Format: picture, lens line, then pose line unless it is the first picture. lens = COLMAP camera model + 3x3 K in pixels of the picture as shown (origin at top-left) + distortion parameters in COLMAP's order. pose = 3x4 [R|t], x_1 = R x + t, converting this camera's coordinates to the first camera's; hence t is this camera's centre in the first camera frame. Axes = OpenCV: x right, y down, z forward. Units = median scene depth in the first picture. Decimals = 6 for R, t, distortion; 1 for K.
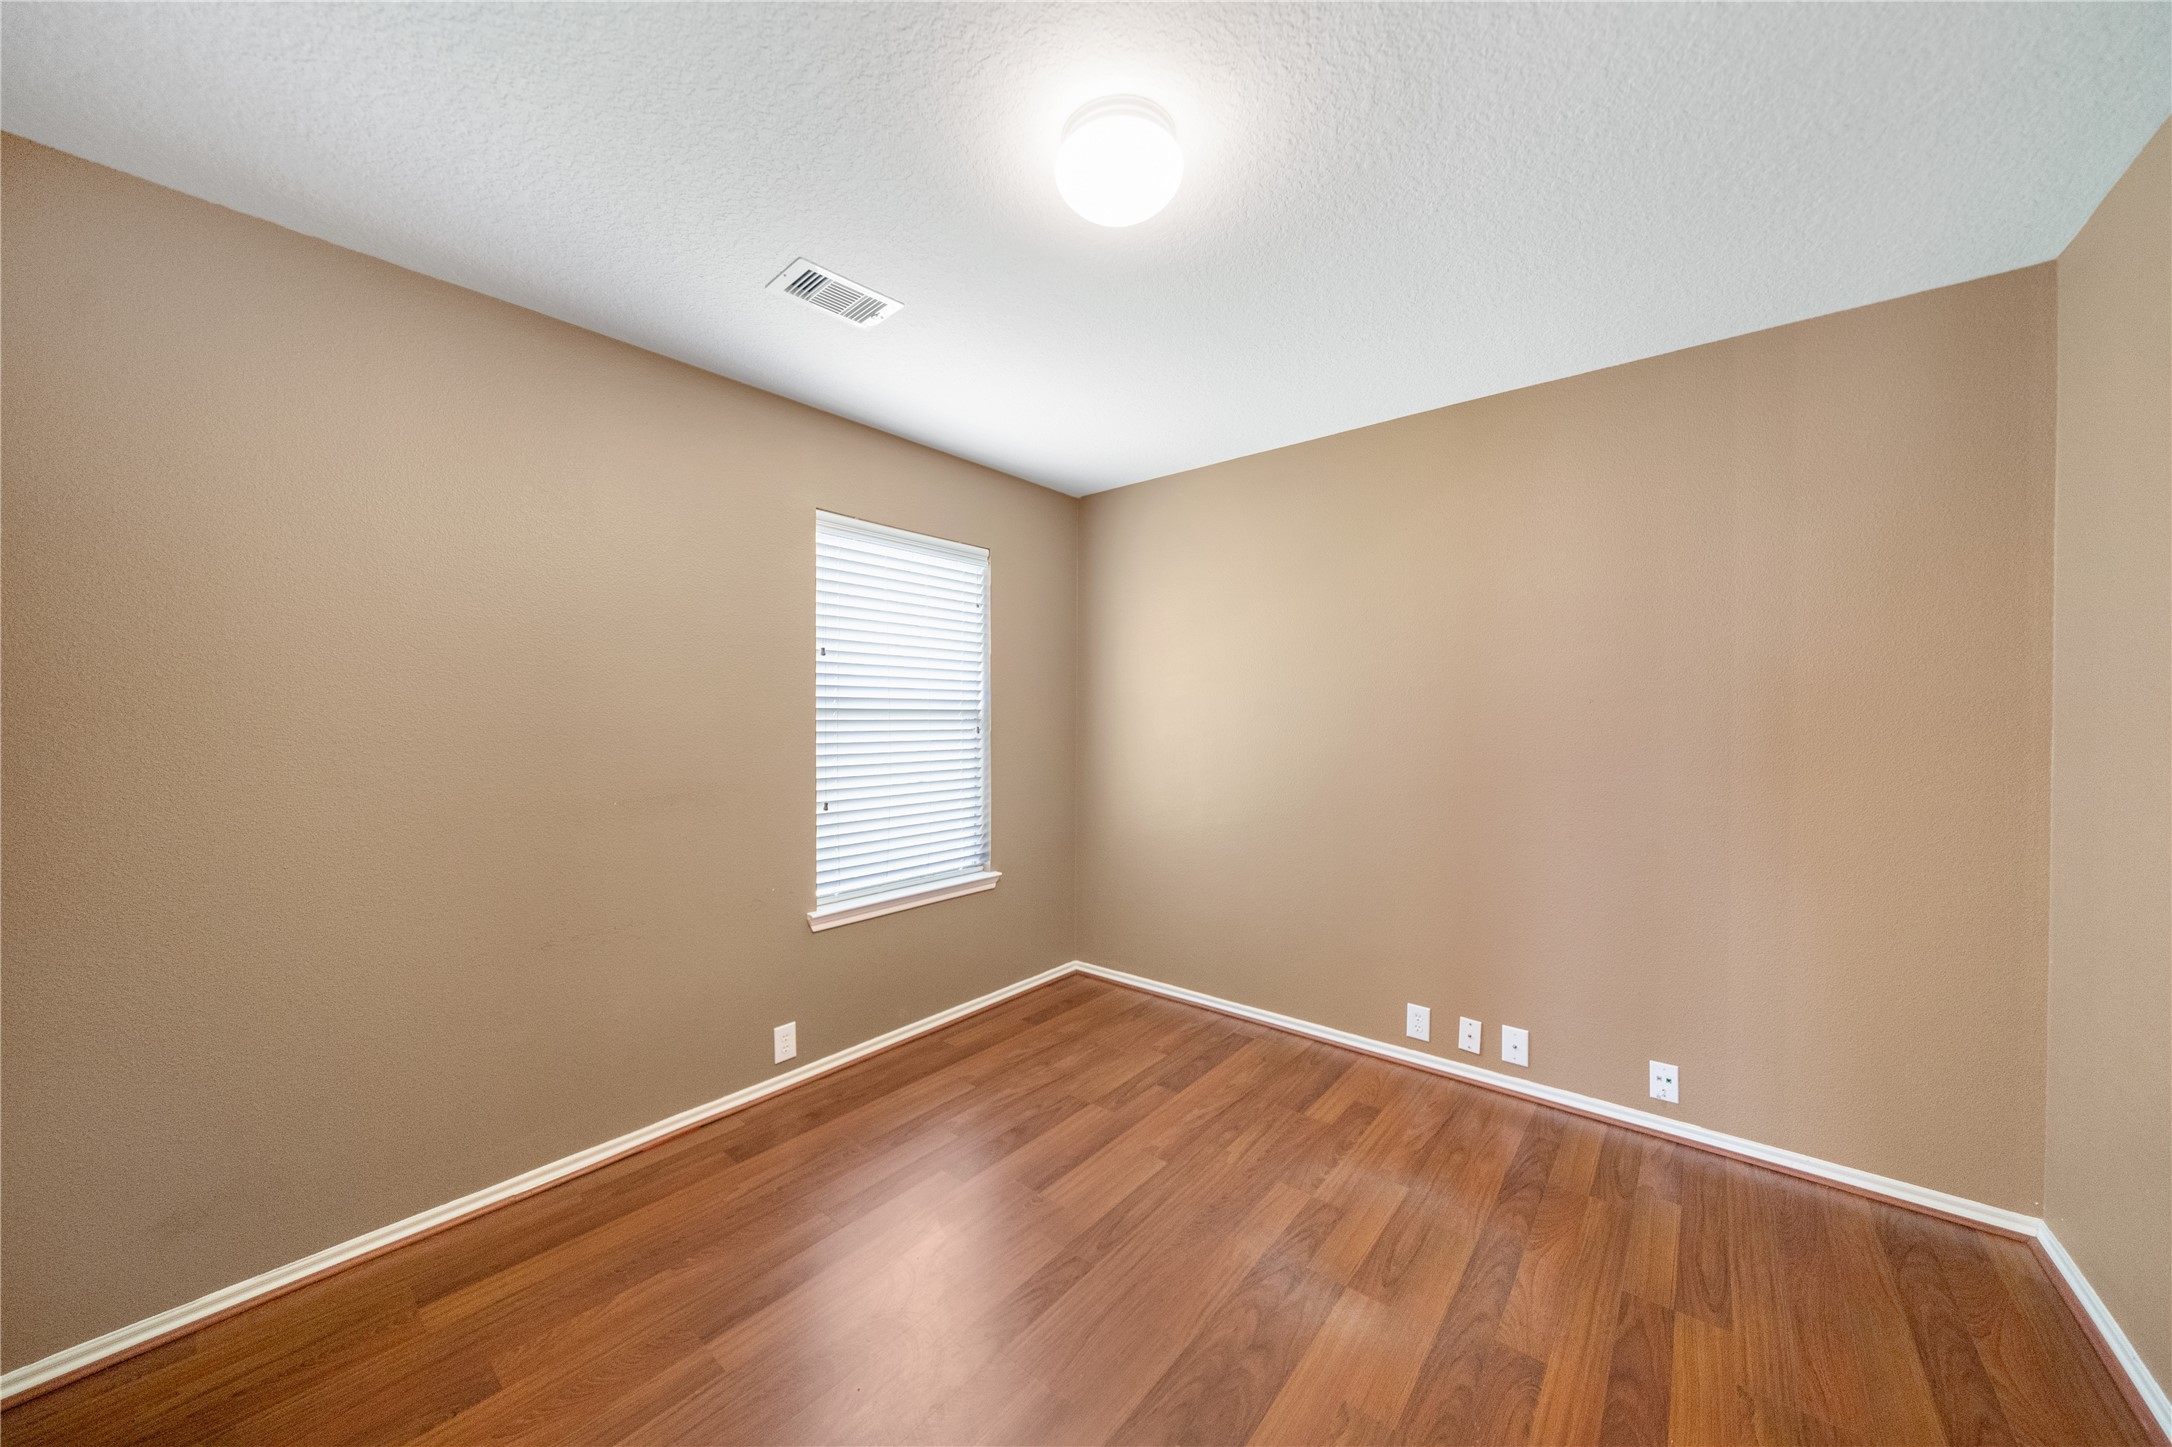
lens RADIAL K [[750.5, 0, 1084.8], [0, 750.5, 719.2], [0, 0, 1]] dist [-0.001404, -0.000142]
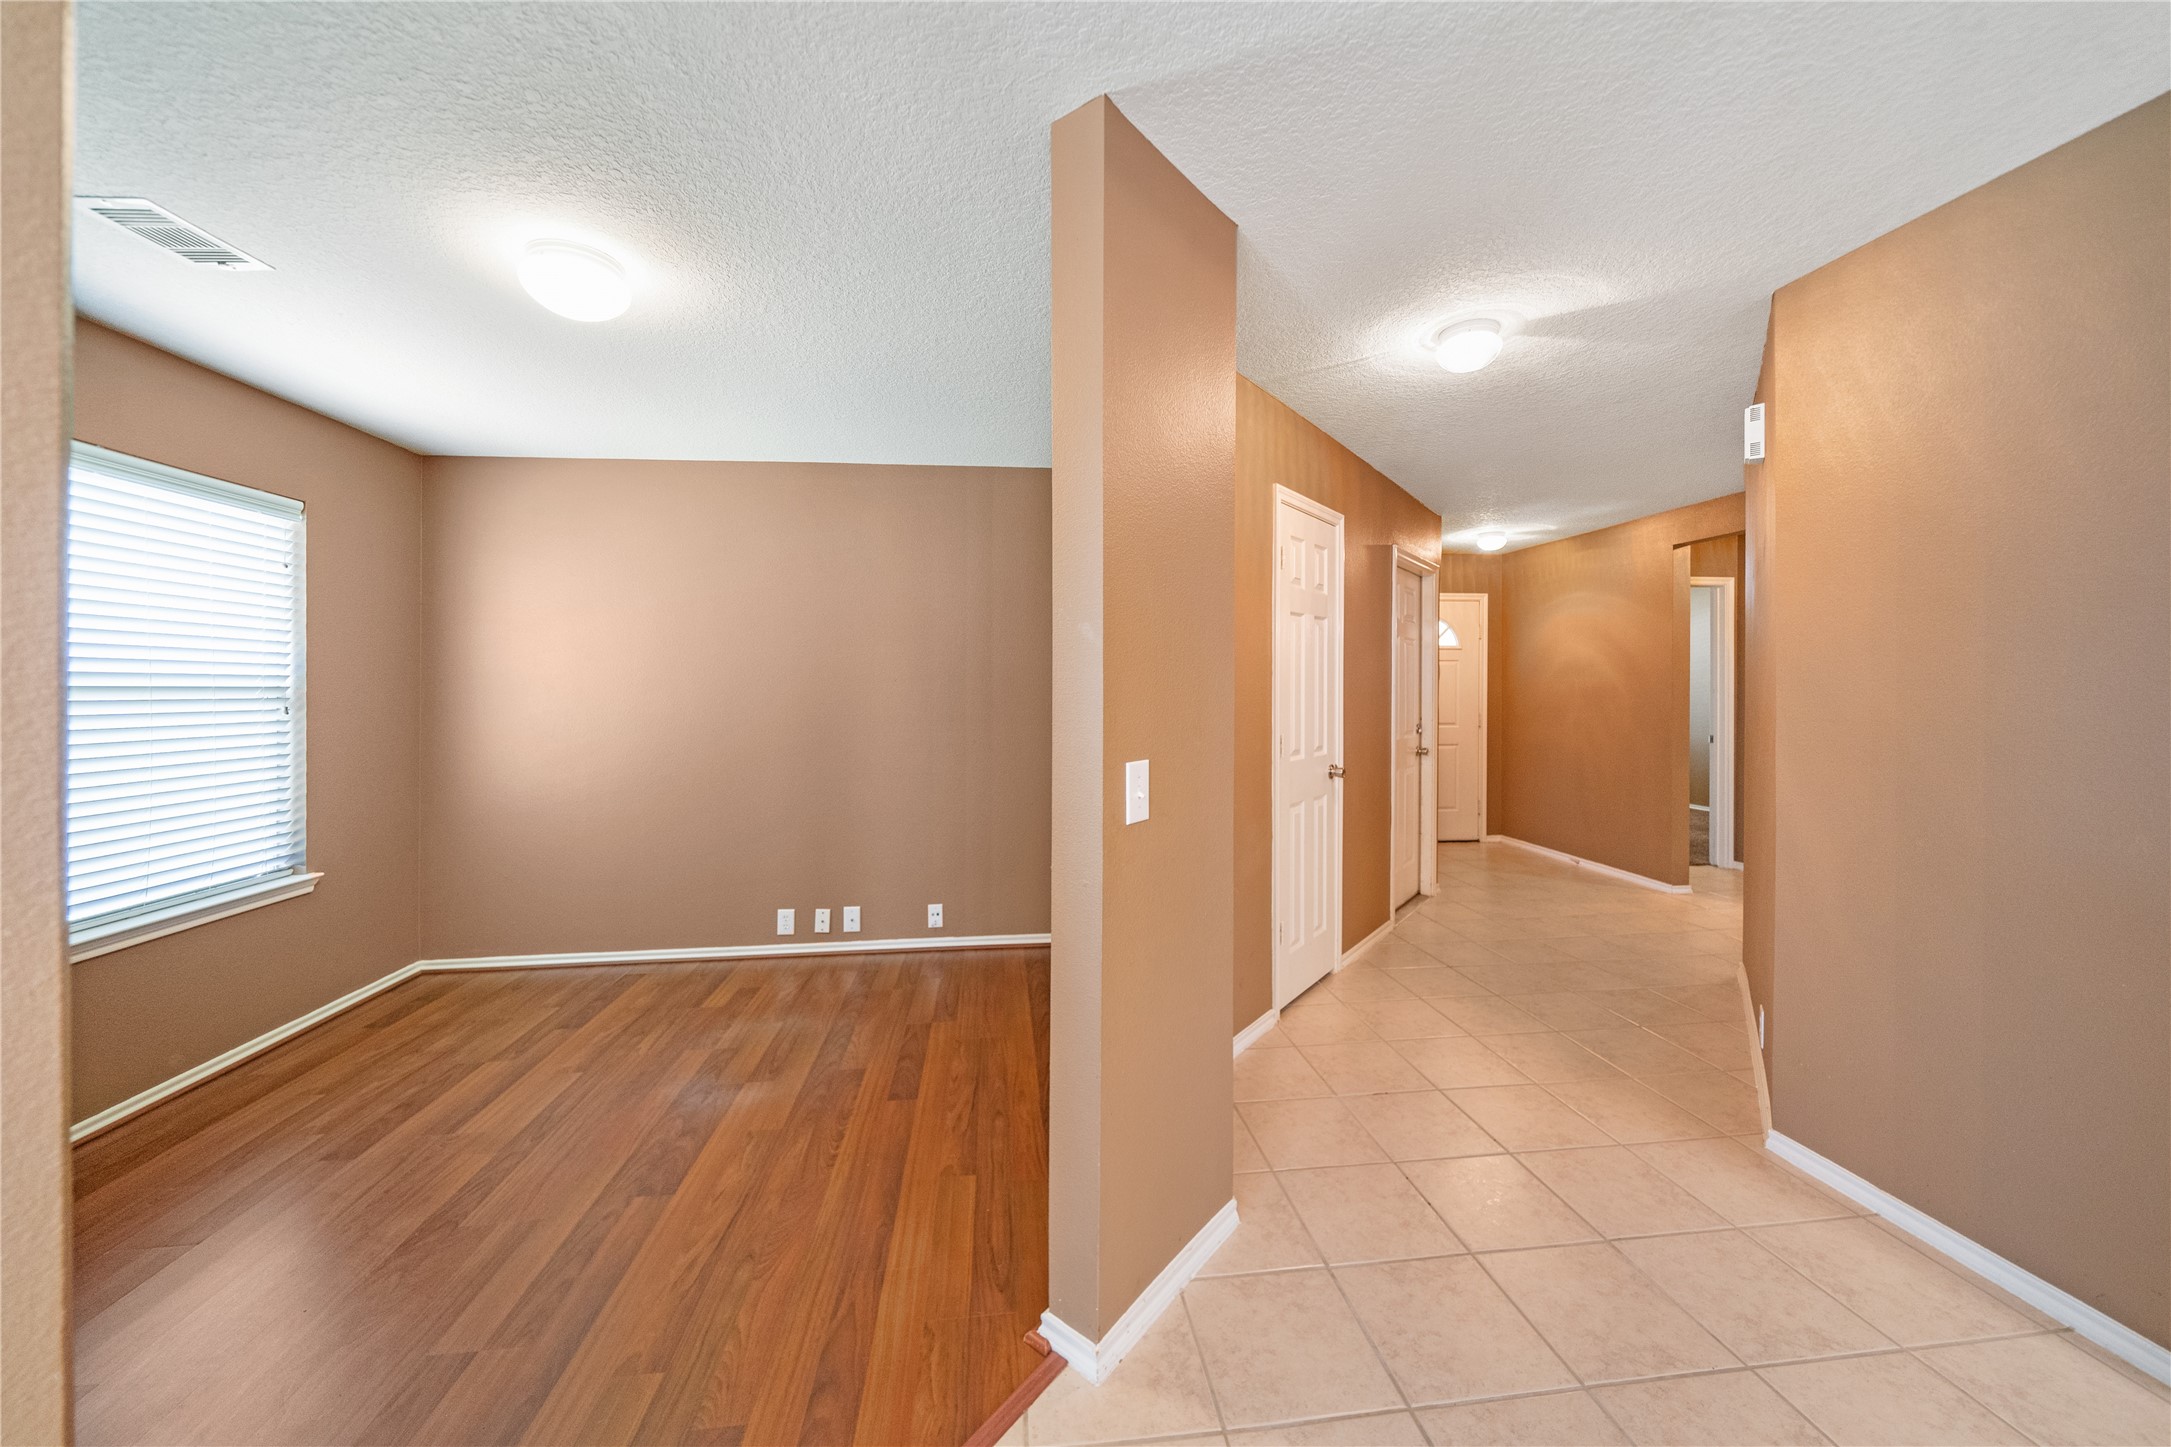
lens RADIAL K [[762.2, 0, 1073.7], [0, 762.2, 672.3], [0, 0, 1]] dist [-0.009986, -0.000013]
pose [[0.700257, 0.008650, 0.713839, -0.167350], [0.011360, 0.999665, -0.023258, 0.001467], [-0.713801, 0.024396, 0.699924, -0.322789]]
